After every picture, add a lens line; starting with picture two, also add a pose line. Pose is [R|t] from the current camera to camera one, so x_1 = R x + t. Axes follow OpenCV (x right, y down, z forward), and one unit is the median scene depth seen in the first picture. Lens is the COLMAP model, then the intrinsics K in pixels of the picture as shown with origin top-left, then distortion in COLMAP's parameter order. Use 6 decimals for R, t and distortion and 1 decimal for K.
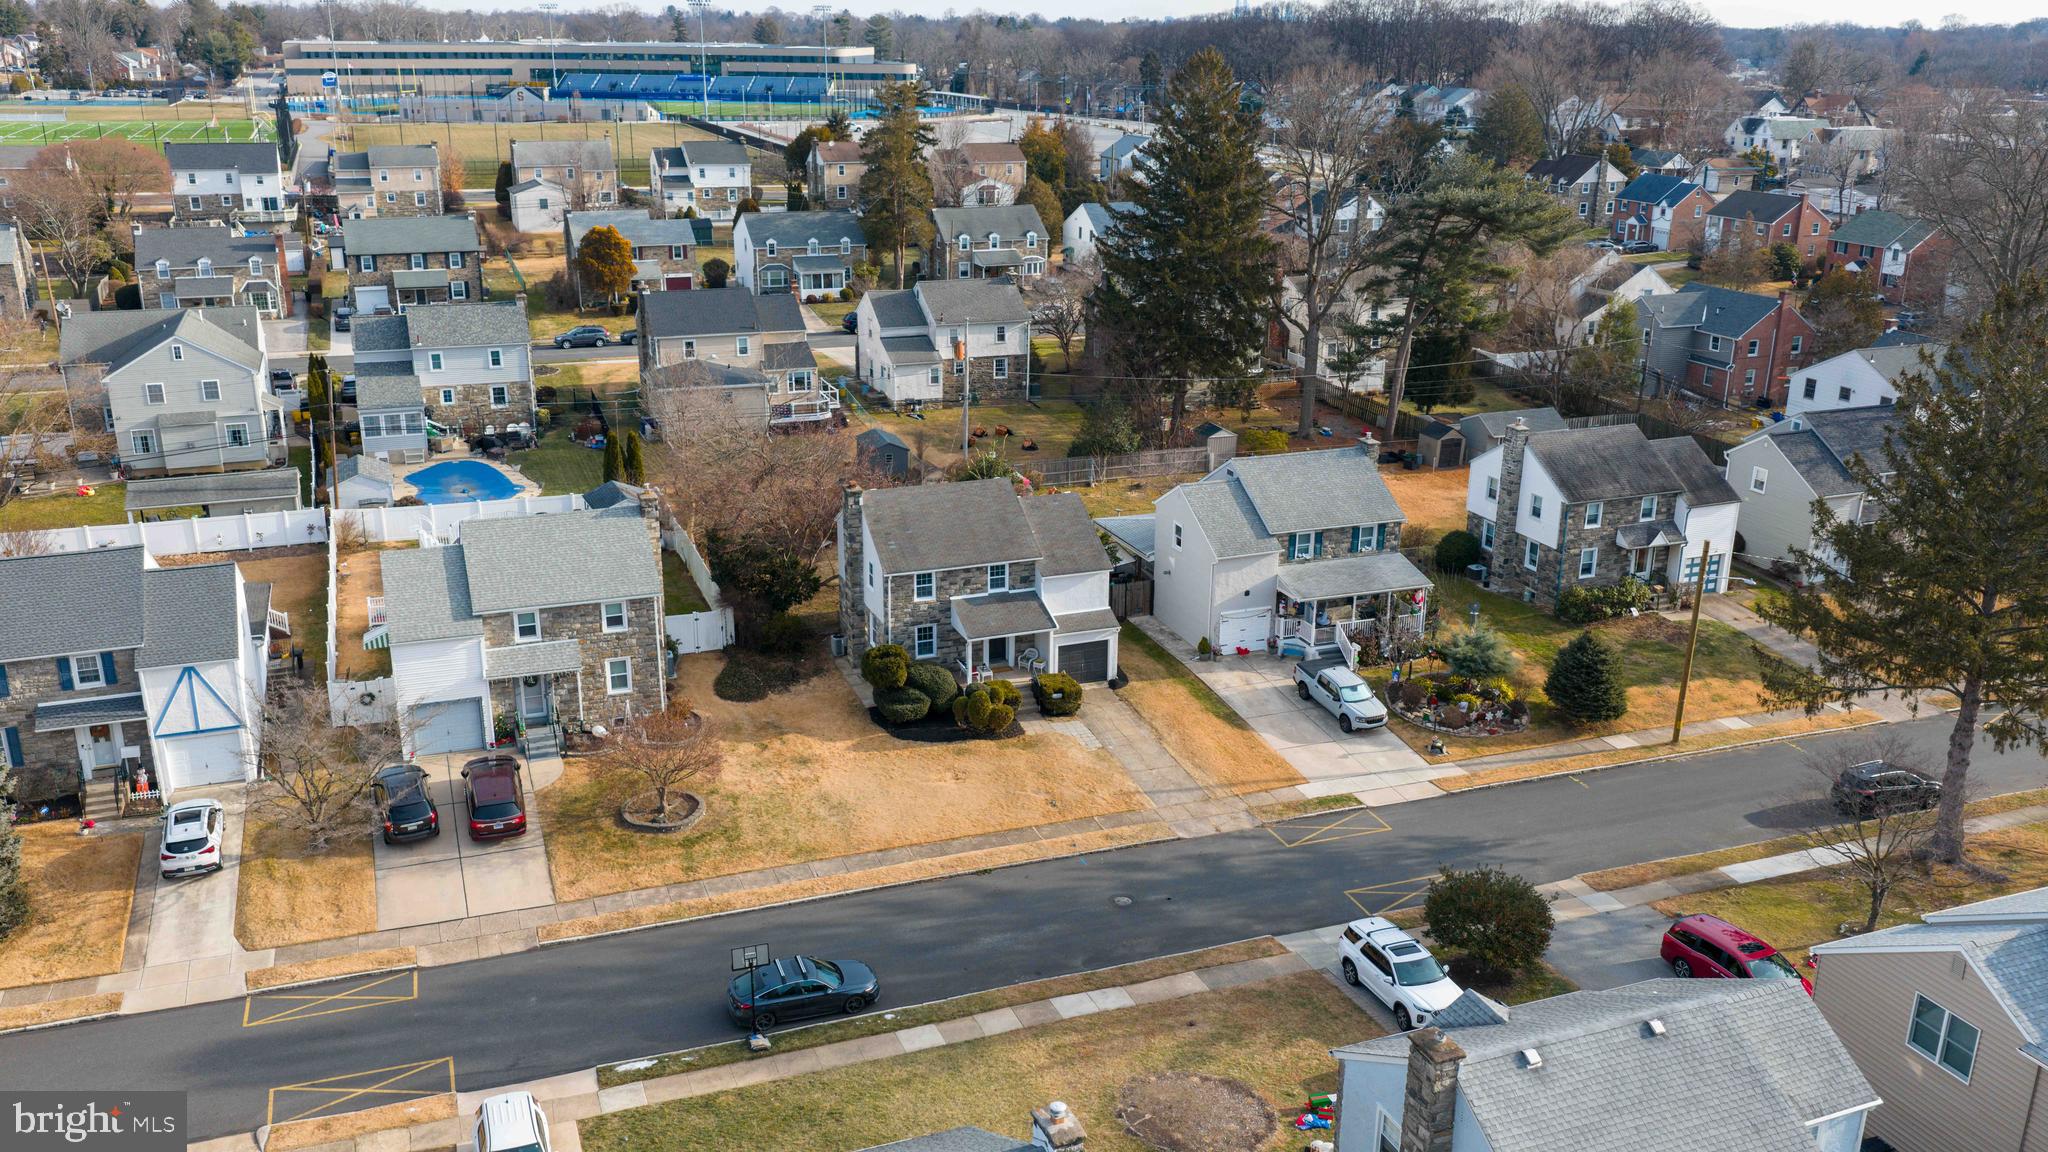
lens RADIAL K [[1668.0, 0, 1025.8], [0, 1668.0, 587.6], [0, 0, 1]] dist [0.045643, -0.073918]
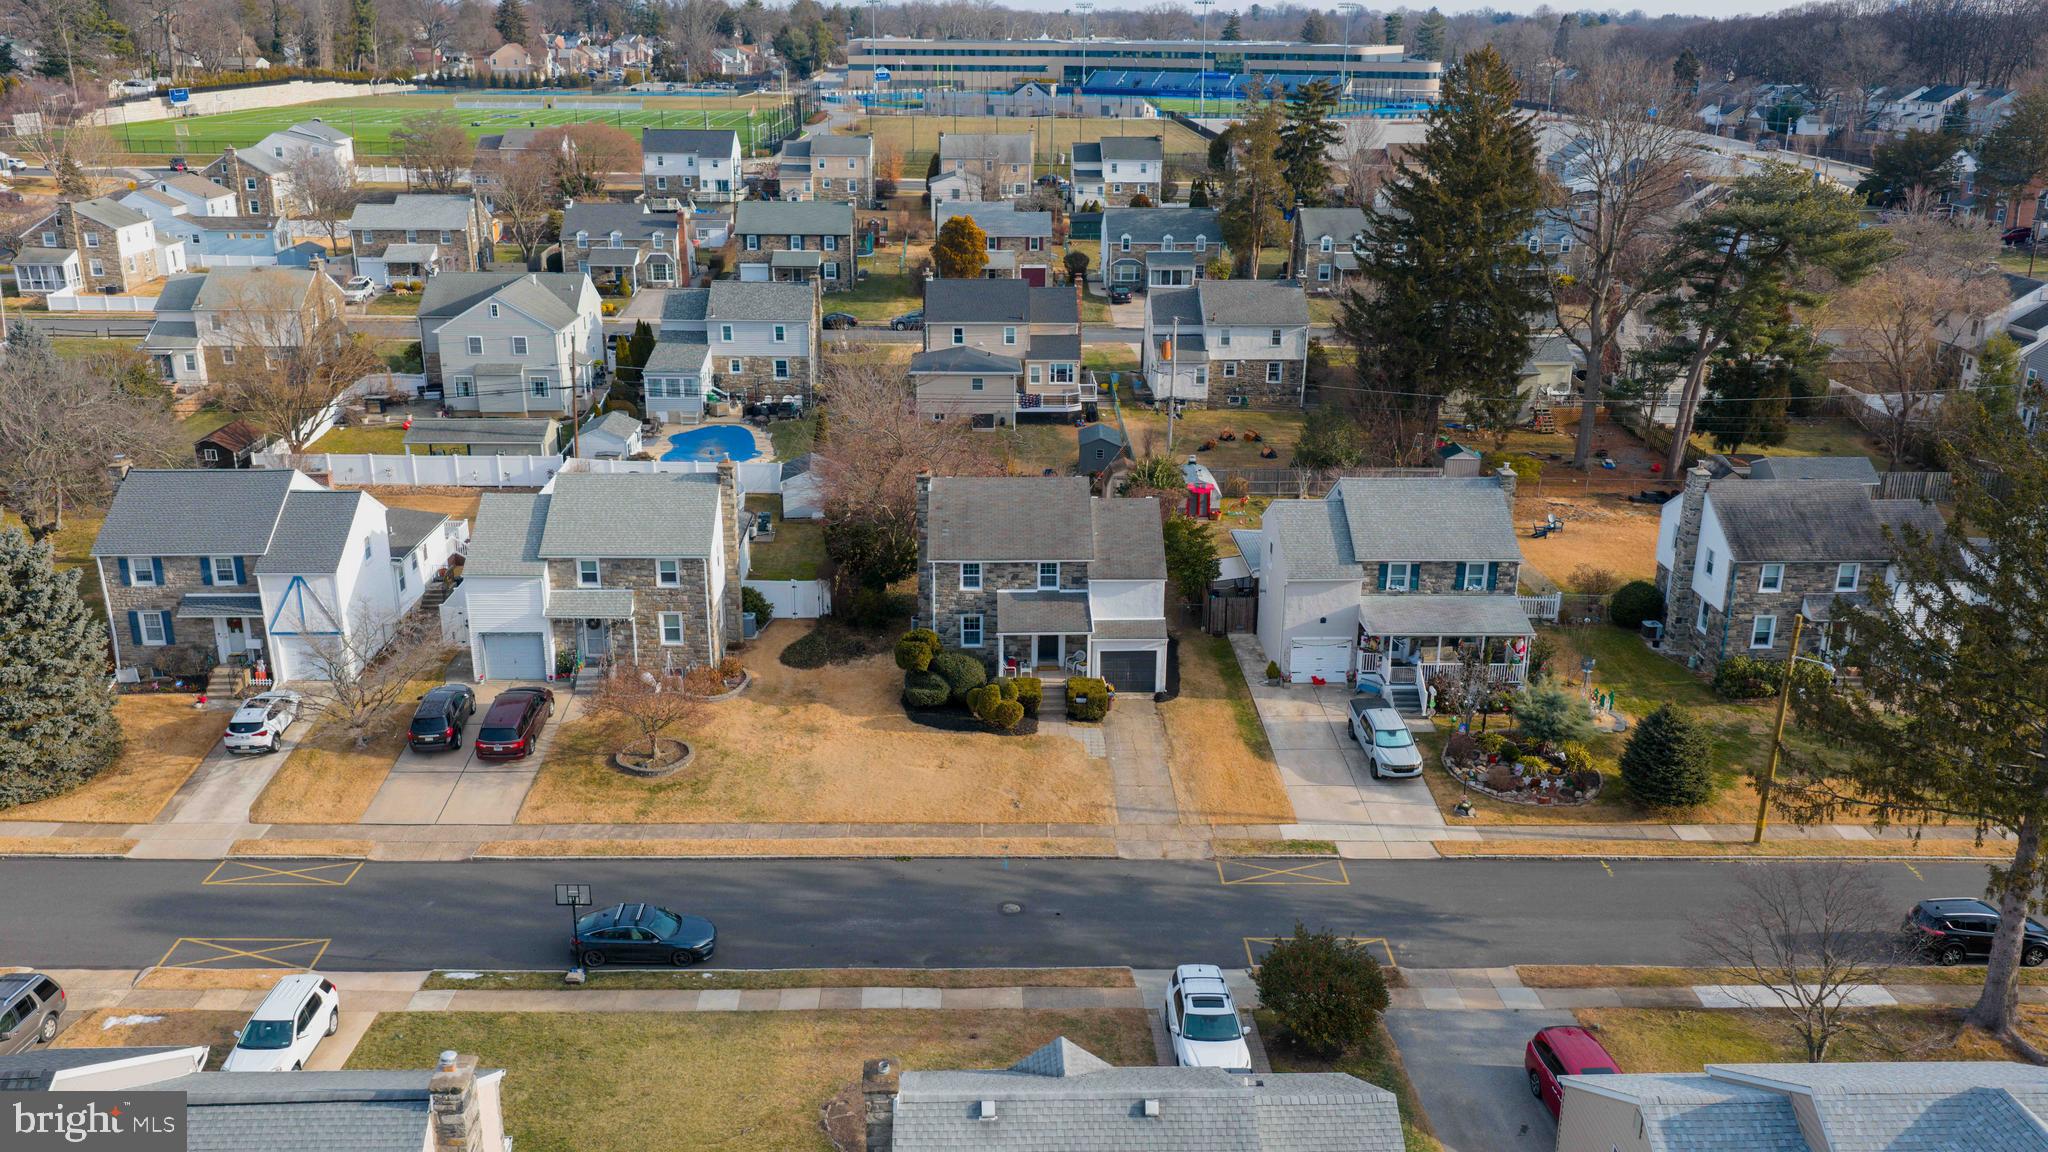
lens RADIAL K [[1668.0, 0, 1025.8], [0, 1668.0, 587.6], [0, 0, 1]] dist [0.045643, -0.073918]
pose [[0.944009, 0.104893, -0.312801, 0.277951], [-0.104635, 0.994354, 0.017663, -0.014743], [0.312888, 0.016056, 0.949654, 0.050413]]
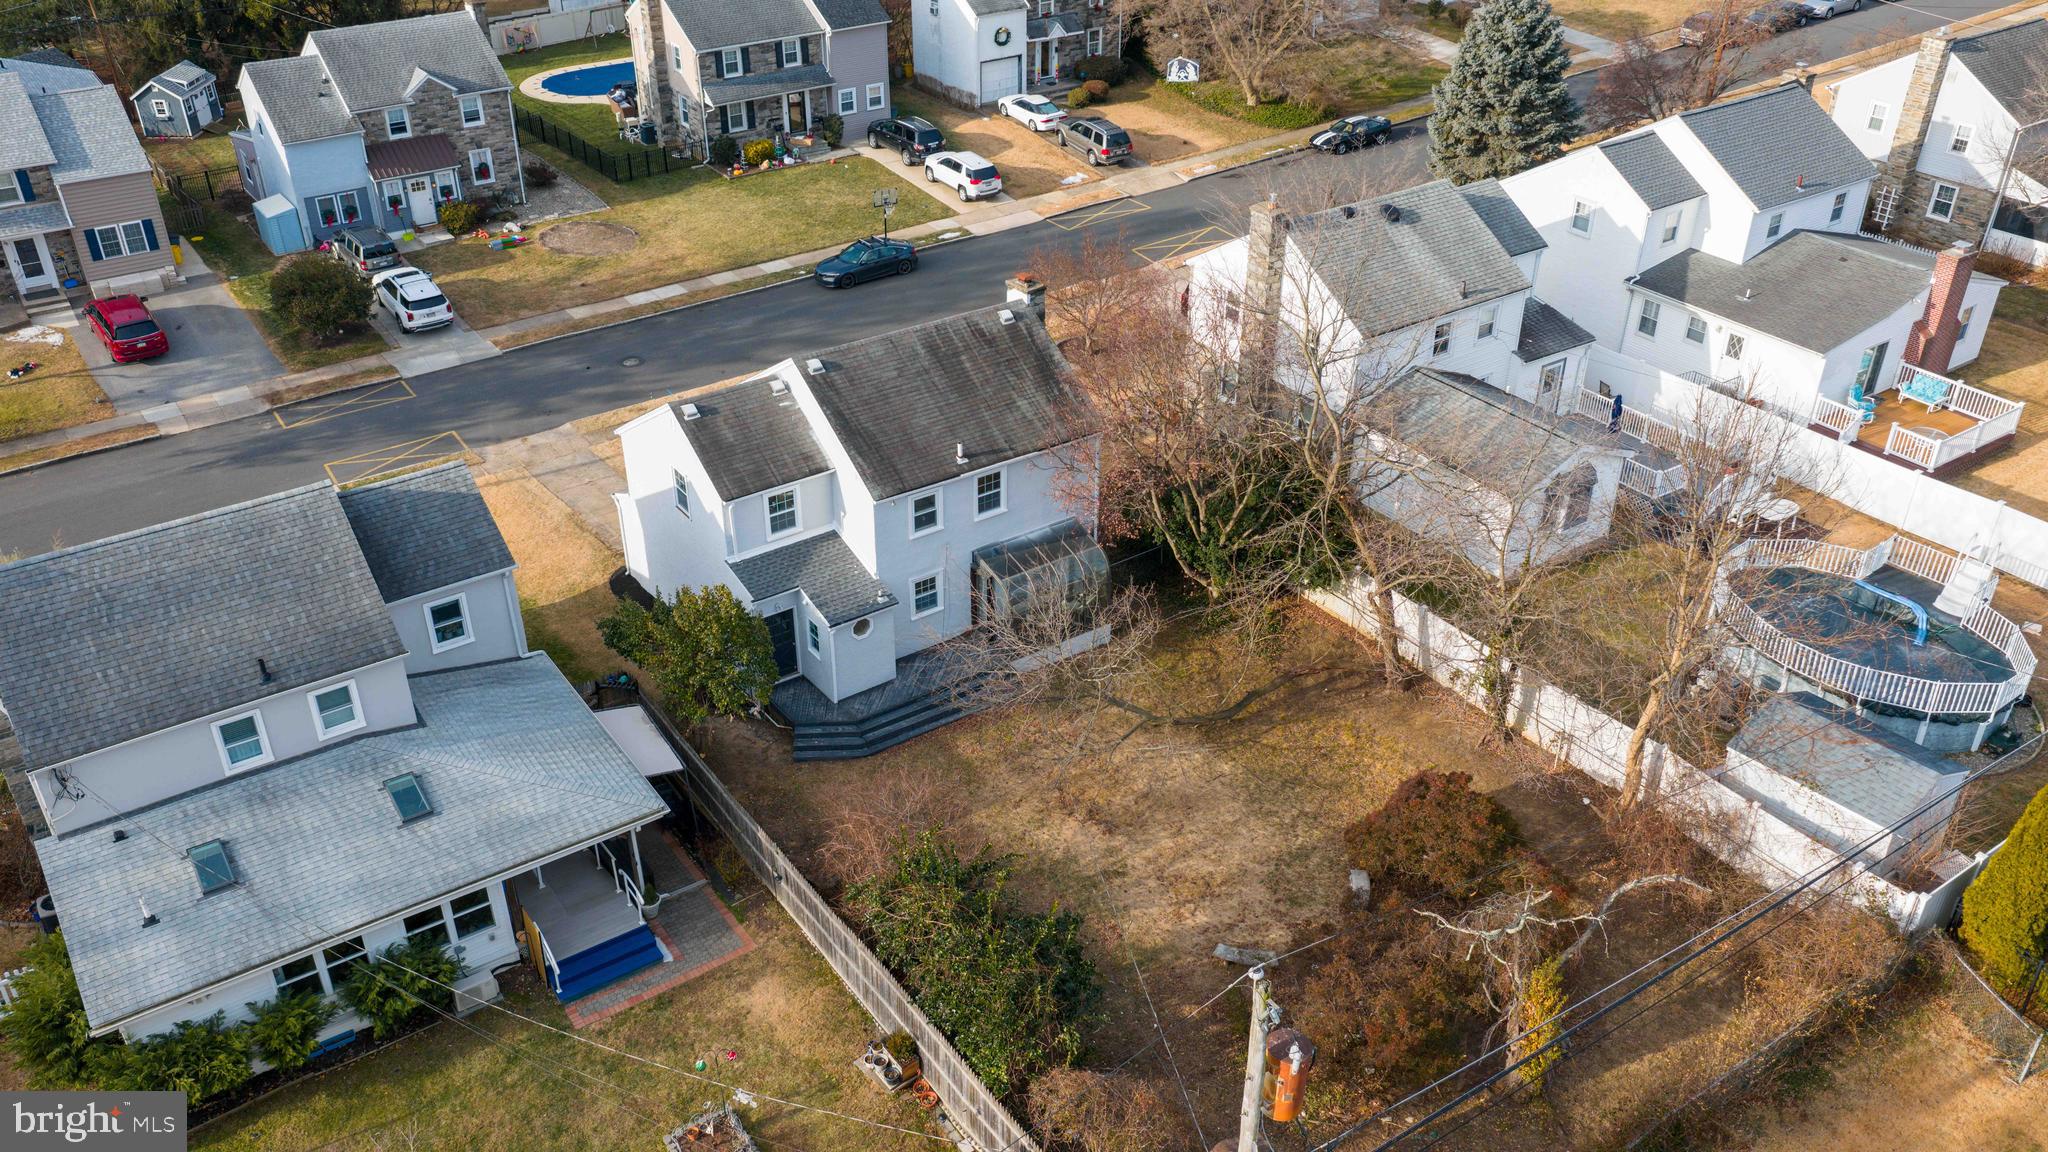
lens RADIAL K [[1668.0, 0, 1025.8], [0, 1668.0, 587.6], [0, 0, 1]] dist [0.045643, -0.073918]
pose [[-0.972031, 0.116253, -0.204063, 0.037063], [-0.082690, 0.643845, 0.760675, -0.457535], [0.219816, 0.756273, -0.616224, 1.455520]]
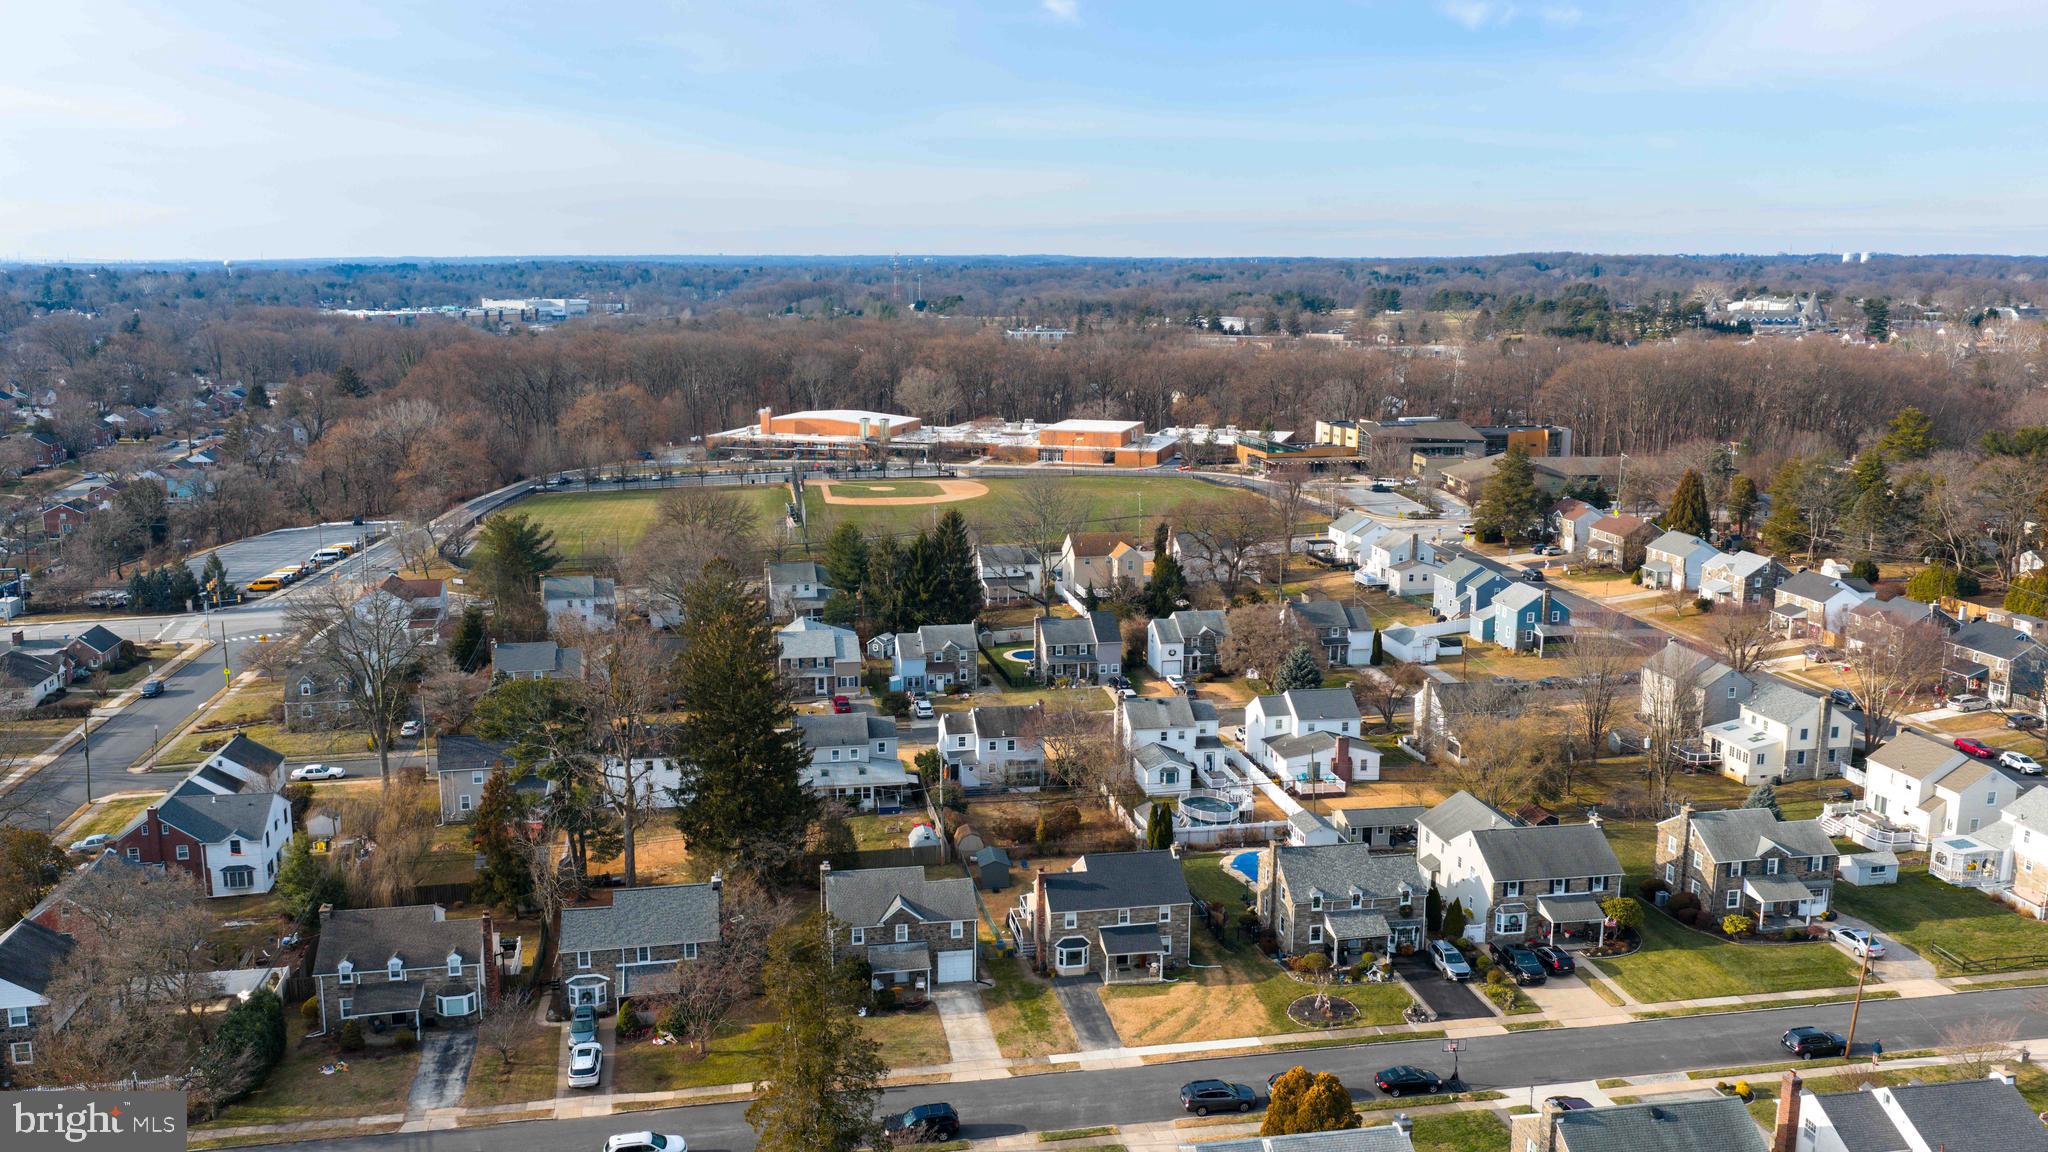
lens RADIAL K [[1668.0, 0, 1025.8], [0, 1668.0, 587.6], [0, 0, 1]] dist [0.045643, -0.073918]
pose [[-0.982785, -0.048042, 0.178397, -0.508566], [0.046283, 0.870789, 0.489473, -1.392728], [-0.178861, 0.489304, -0.853575, 2.985025]]
